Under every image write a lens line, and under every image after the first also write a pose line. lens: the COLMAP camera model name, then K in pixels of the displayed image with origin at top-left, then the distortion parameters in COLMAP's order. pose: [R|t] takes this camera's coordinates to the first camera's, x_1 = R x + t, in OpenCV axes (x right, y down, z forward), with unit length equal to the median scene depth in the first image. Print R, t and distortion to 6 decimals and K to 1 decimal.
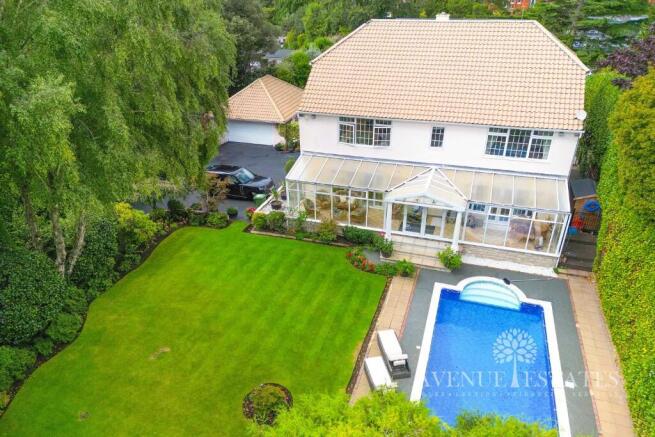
lens RADIAL K [[457.6, 0, 328.6], [0, 457.6, 230.4], [0, 0, 1]] dist [0.110707, -0.152386]
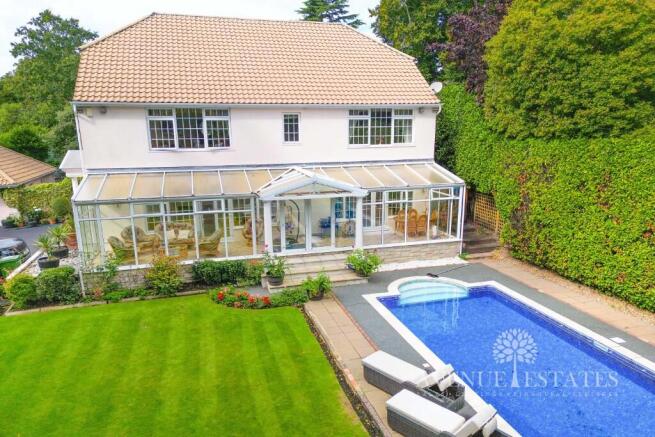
lens RADIAL K [[457.6, 0, 328.6], [0, 457.6, 230.4], [0, 0, 1]] dist [0.110707, -0.152386]
pose [[0.822656, -0.123777, 0.554902, -0.167616], [0.278148, 0.938855, -0.202940, 0.137586], [-0.495853, 0.321295, 0.806783, 0.412646]]
